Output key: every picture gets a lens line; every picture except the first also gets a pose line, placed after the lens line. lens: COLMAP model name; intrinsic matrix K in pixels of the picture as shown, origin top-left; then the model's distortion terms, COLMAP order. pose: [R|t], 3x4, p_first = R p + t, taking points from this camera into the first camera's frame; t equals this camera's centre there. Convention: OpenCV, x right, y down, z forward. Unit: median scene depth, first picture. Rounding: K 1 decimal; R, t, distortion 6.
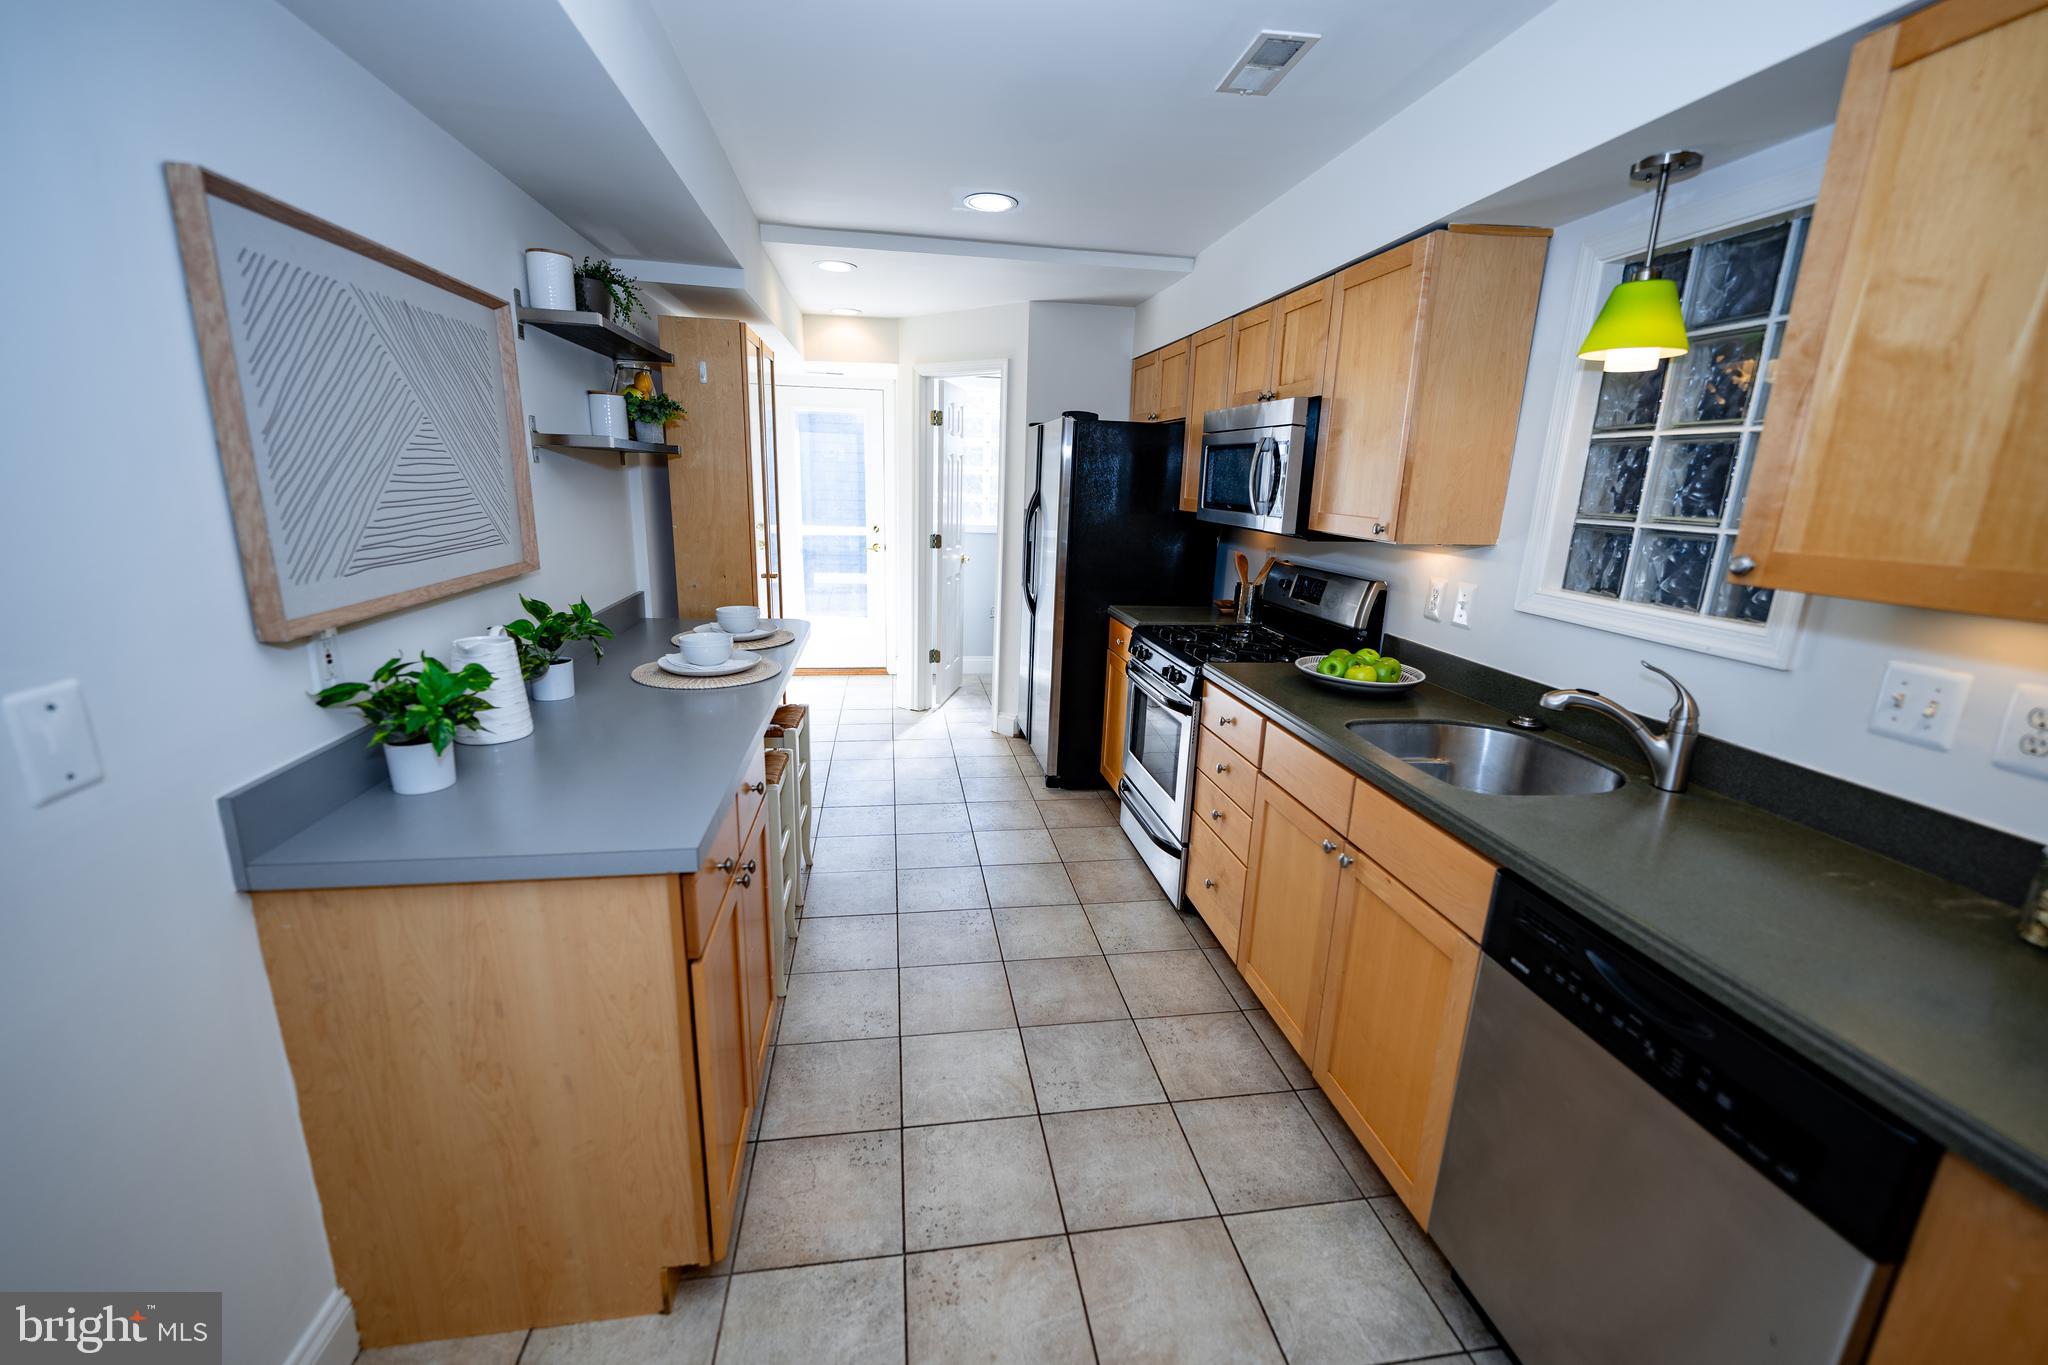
lens RADIAL K [[834.8, 0, 1007.2], [0, 834.8, 680.8], [0, 0, 1]] dist [0.000984, -0.000389]
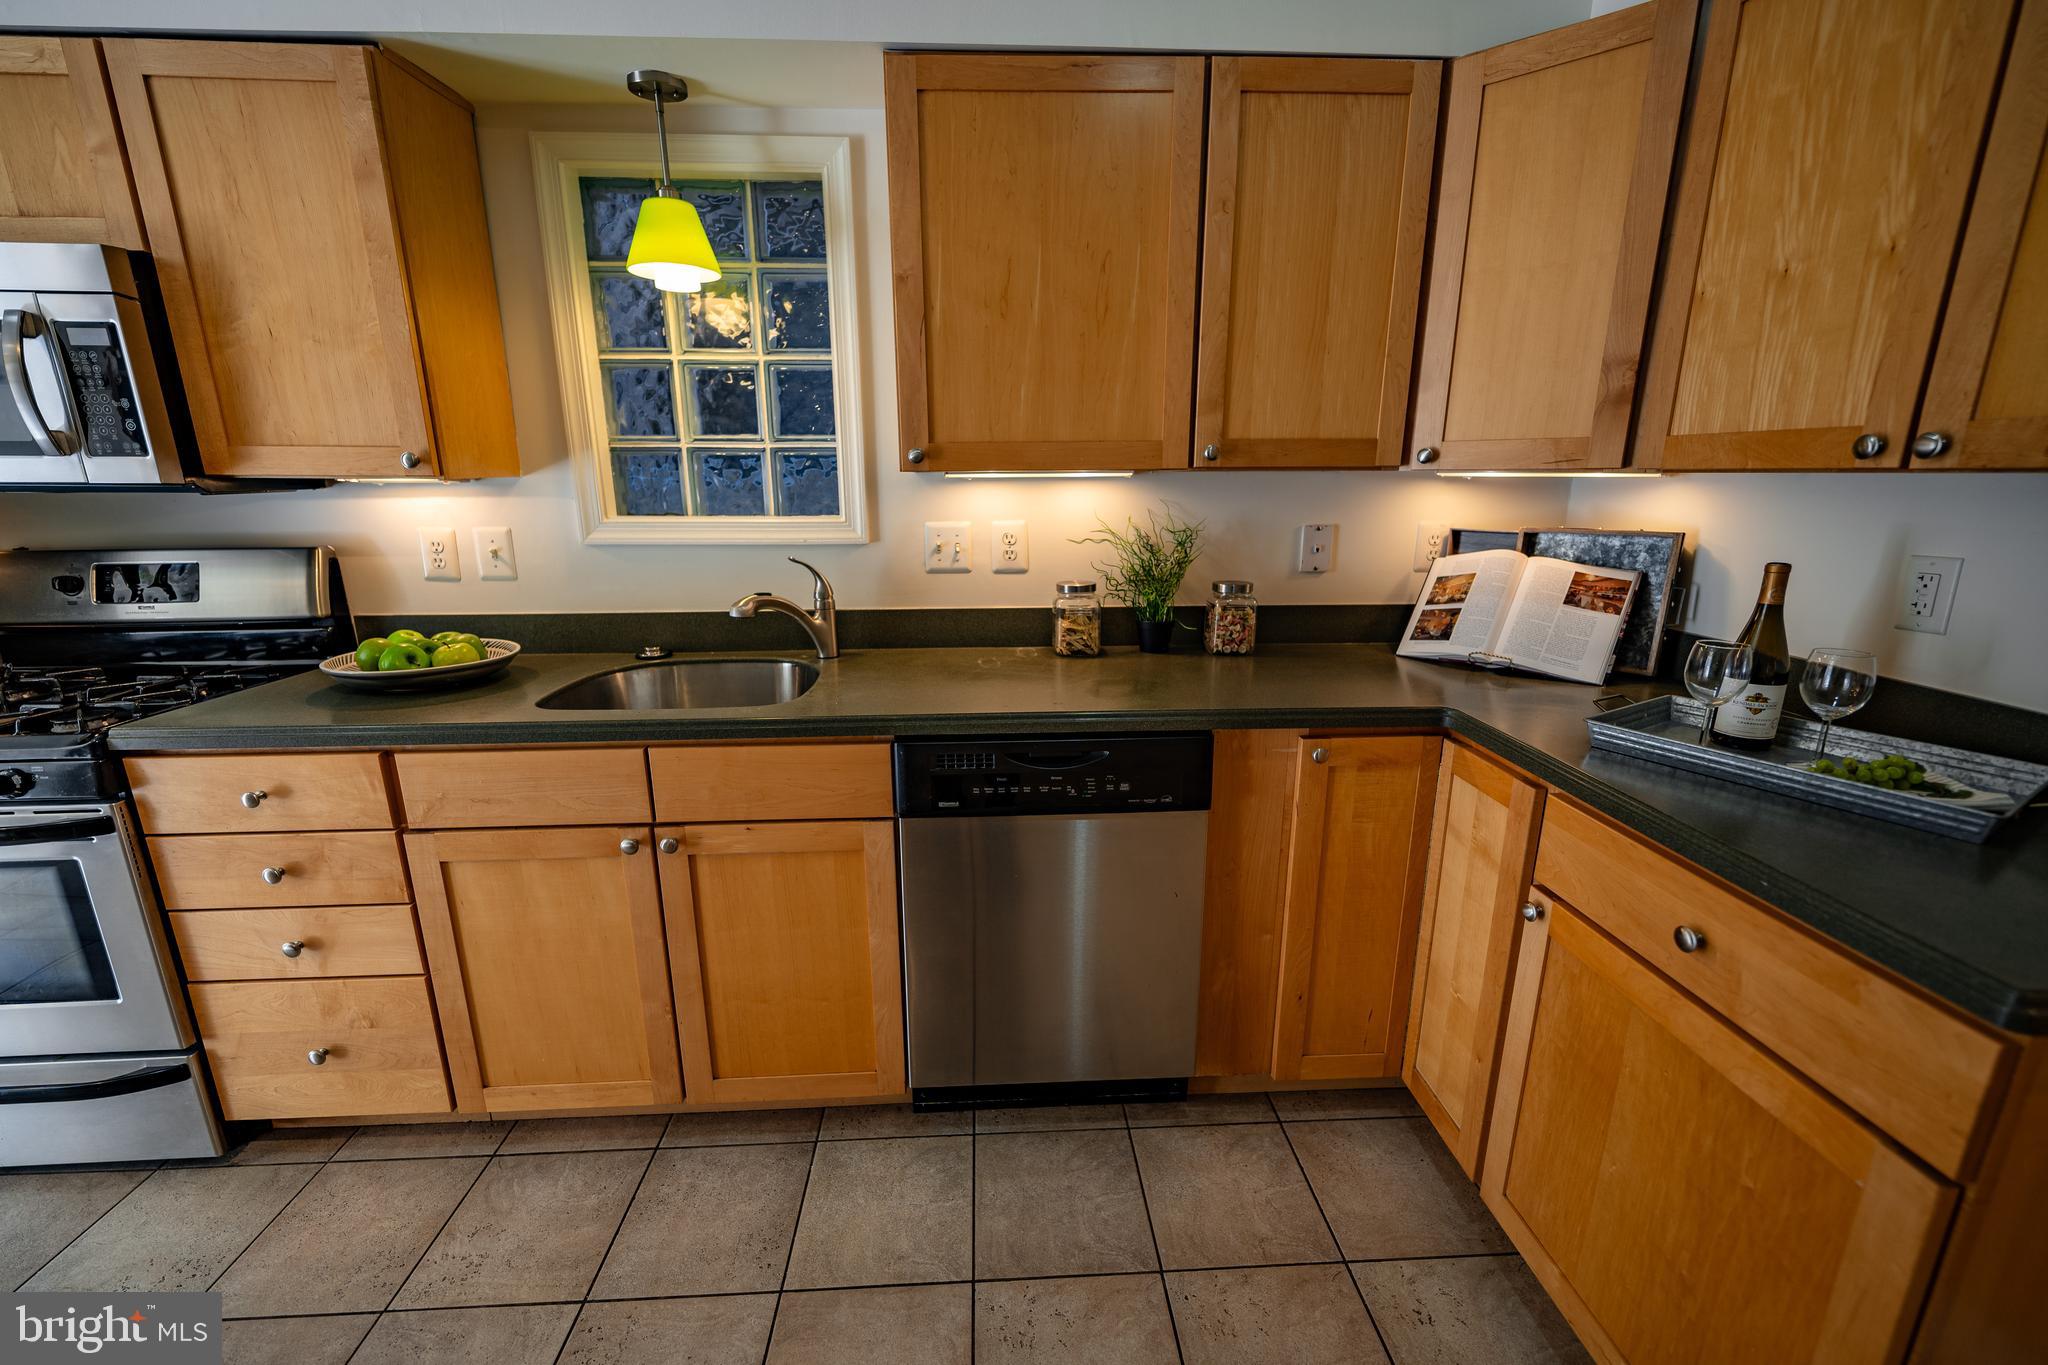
lens RADIAL K [[834.8, 0, 1030.0], [0, 834.8, 685.4], [0, 0, 1]] dist [0.000984, -0.000389]
pose [[0.087621, -0.271718, 0.958380, -0.239327], [0.242012, 0.939062, 0.244115, -0.038660], [-0.966309, 0.210550, 0.148041, 0.361813]]
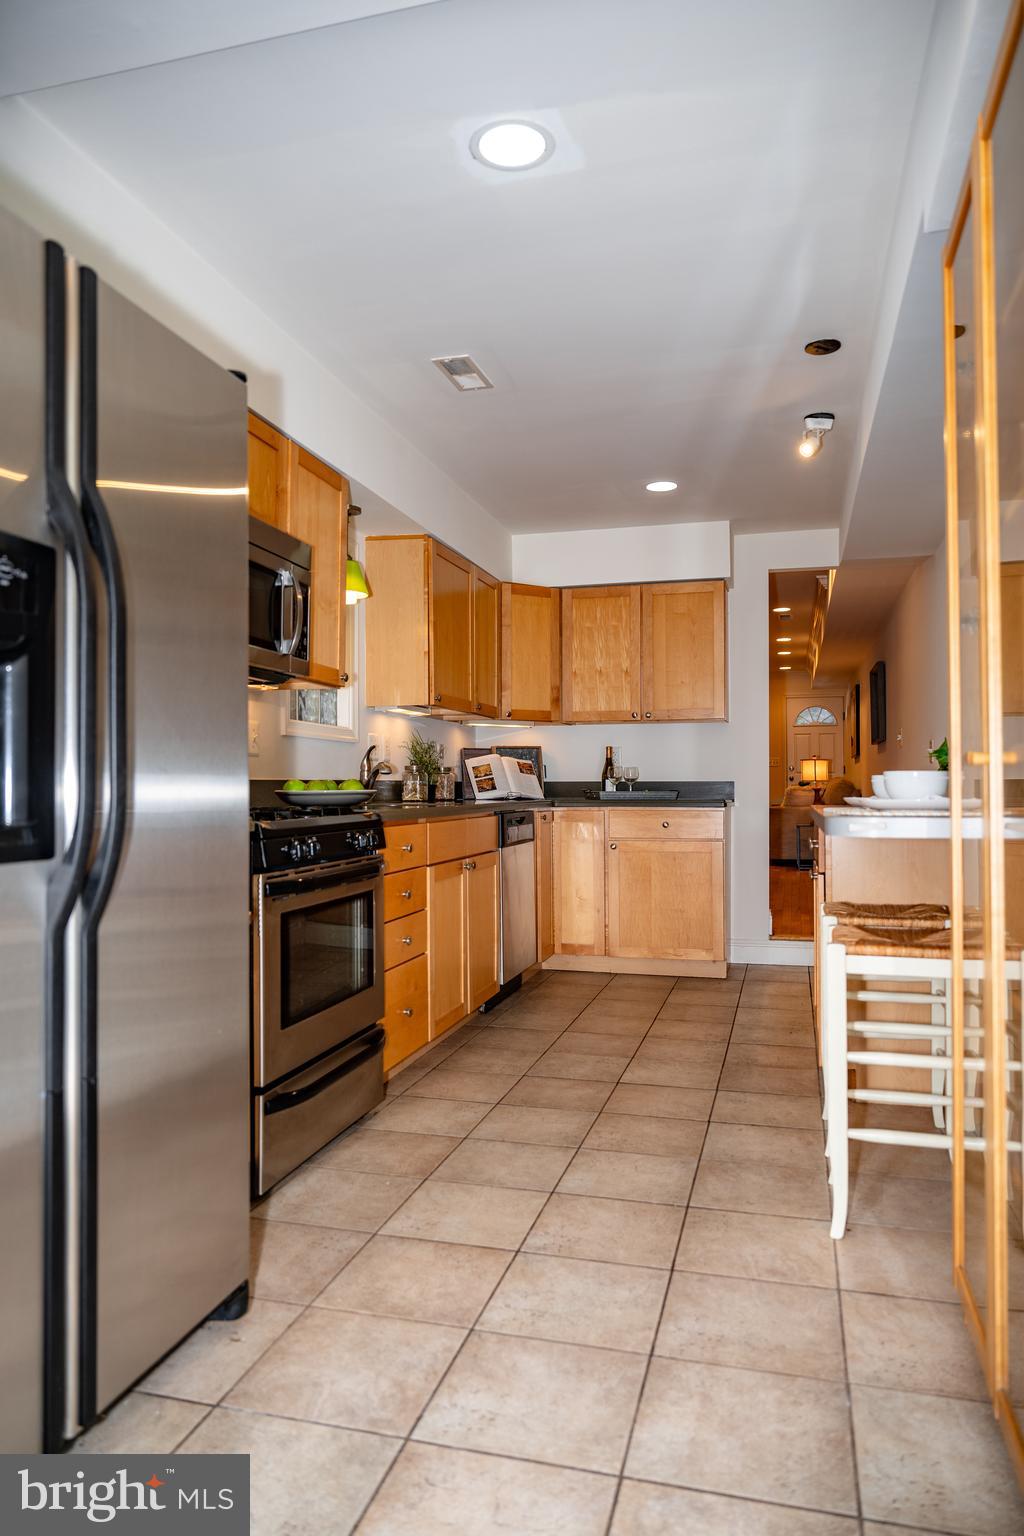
lens RADIAL K [[1042.0, 0, 528.7], [0, 1042.0, 773.0], [0, 0, 1]] dist [-0.003375, 0.003984]
pose [[-0.925579, -0.020816, 0.377981, -0.396036], [0.067547, 0.973381, 0.219012, -0.333532], [-0.372479, 0.228244, -0.899536, 2.135610]]
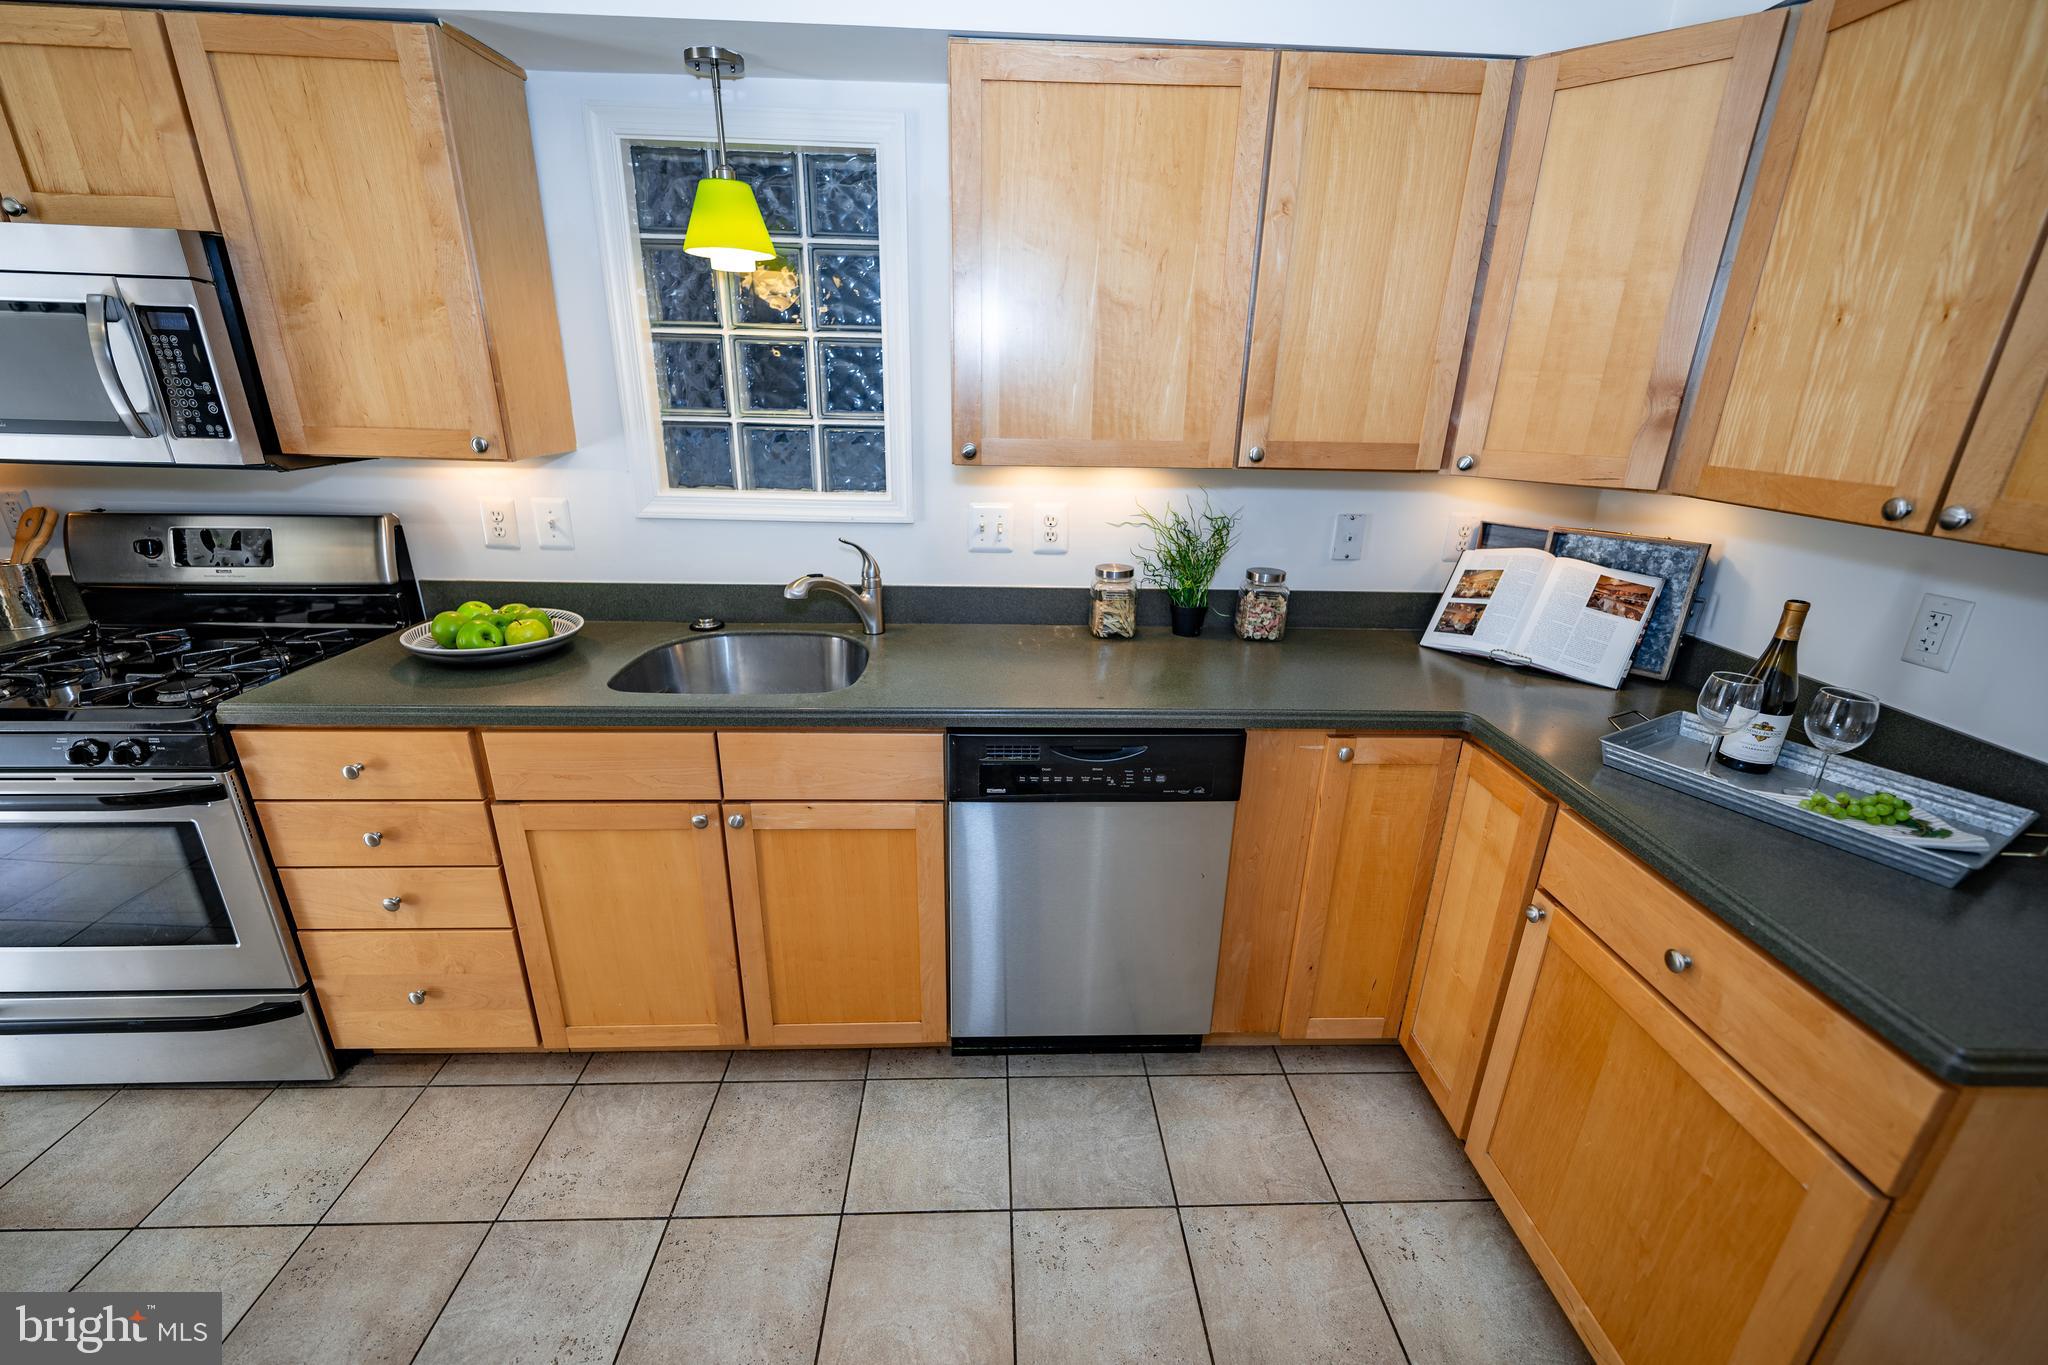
lens RADIAL K [[834.8, 0, 1026.8], [0, 834.8, 680.5], [0, 0, 1]] dist [0.000984, -0.000389]
pose [[0.100910, -0.361047, 0.927072, -0.256414], [0.217696, 0.917260, 0.333530, -0.116083], [-0.970786, 0.168163, 0.171159, 0.378396]]
